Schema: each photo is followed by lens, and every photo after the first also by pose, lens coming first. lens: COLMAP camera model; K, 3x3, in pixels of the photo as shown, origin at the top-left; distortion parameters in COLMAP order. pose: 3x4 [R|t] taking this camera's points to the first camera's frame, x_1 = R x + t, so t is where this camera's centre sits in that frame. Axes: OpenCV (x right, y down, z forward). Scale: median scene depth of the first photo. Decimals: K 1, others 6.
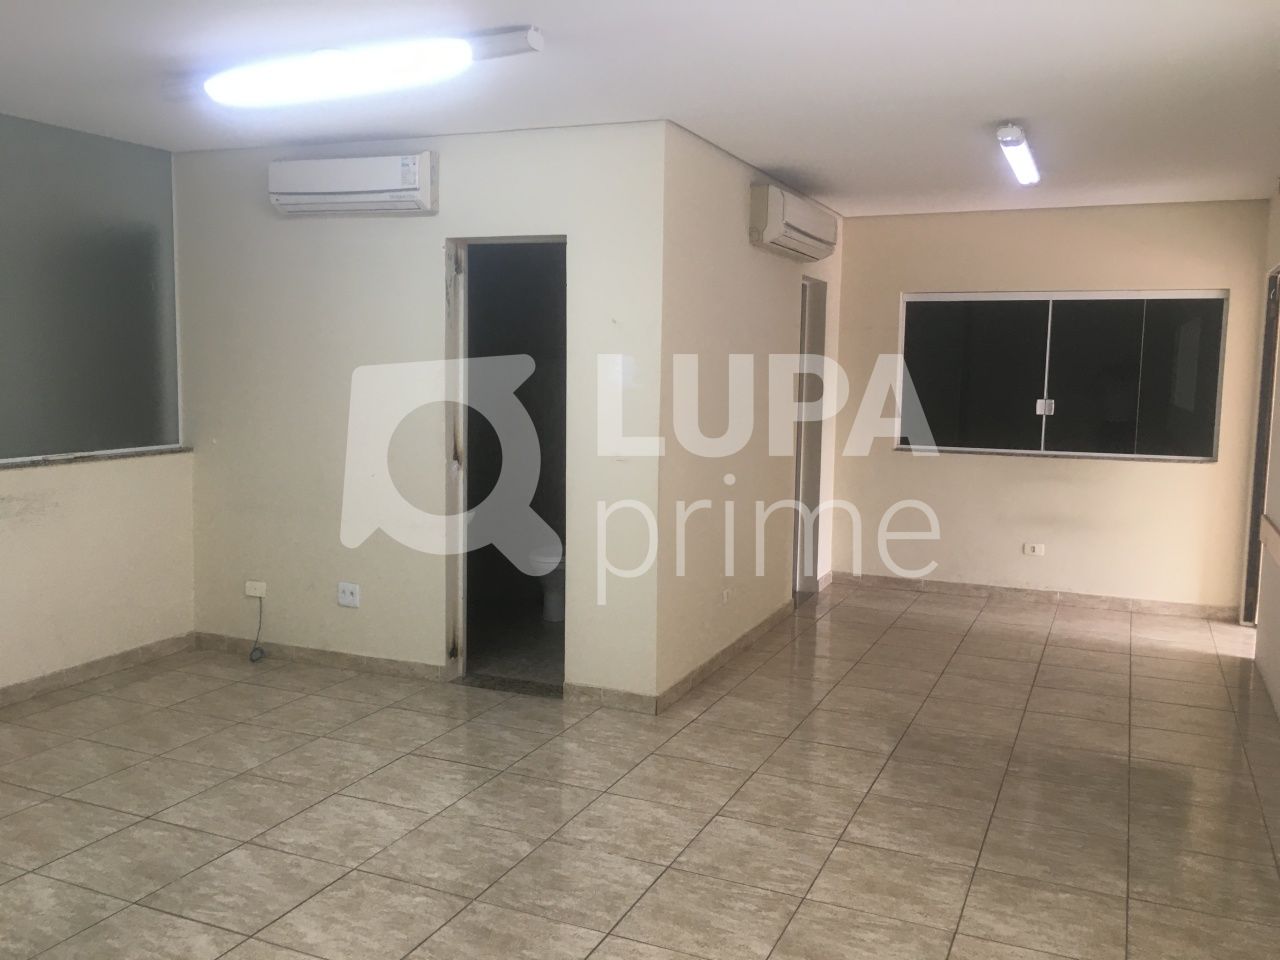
lens RADIAL K [[1088.4, 0, 634.8], [0, 1088.4, 473.7], [0, 0, 1]] dist [0.090677, -0.117745]
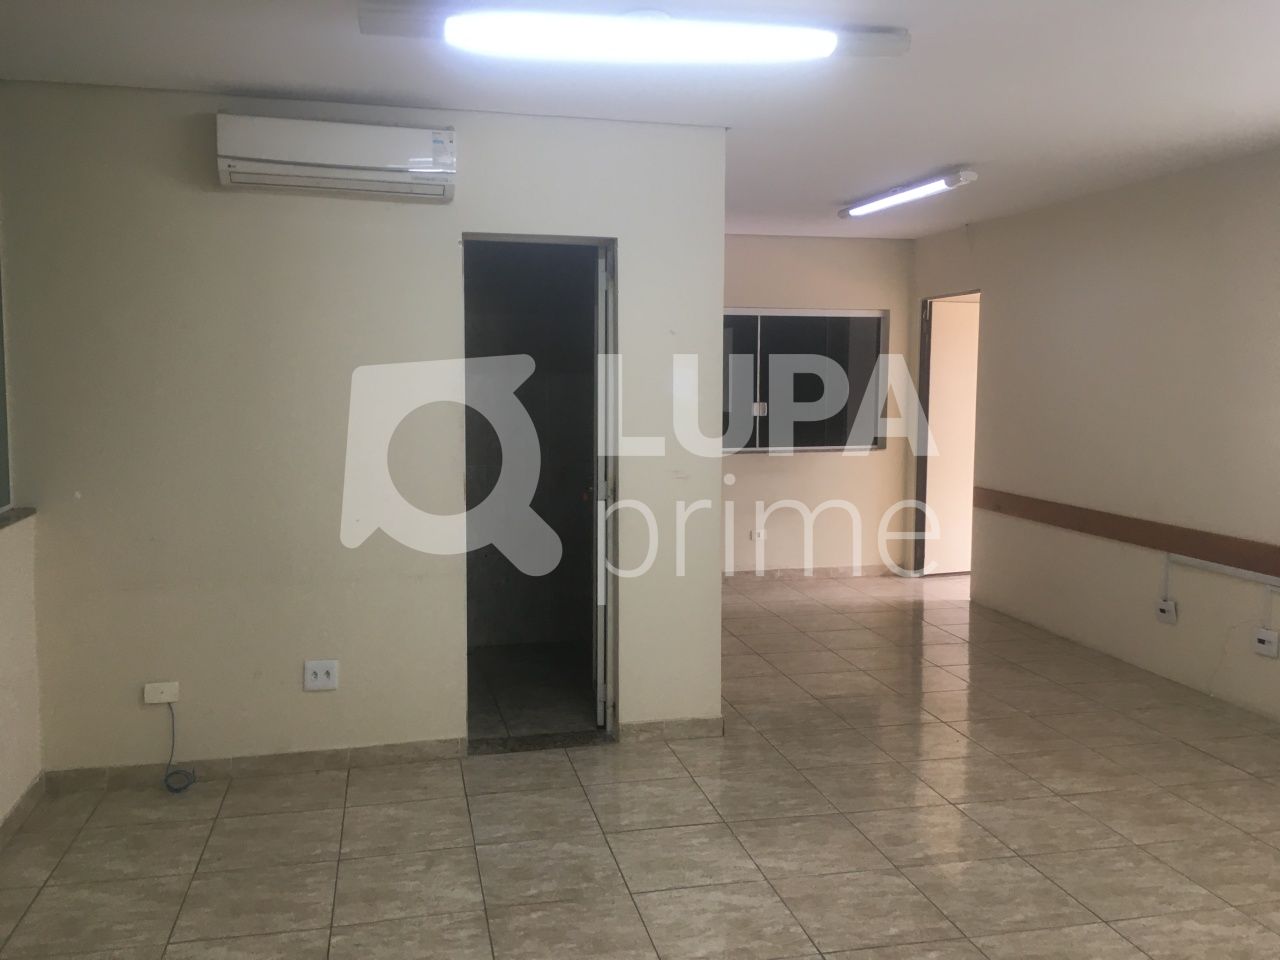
lens RADIAL K [[1088.4, 0, 634.8], [0, 1088.4, 473.7], [0, 0, 1]] dist [0.090677, -0.117745]
pose [[0.799072, -0.069558, 0.597198, -0.591602], [0.072714, 0.997175, 0.018851, -0.035586], [-0.596822, 0.028361, 0.801872, 0.249002]]
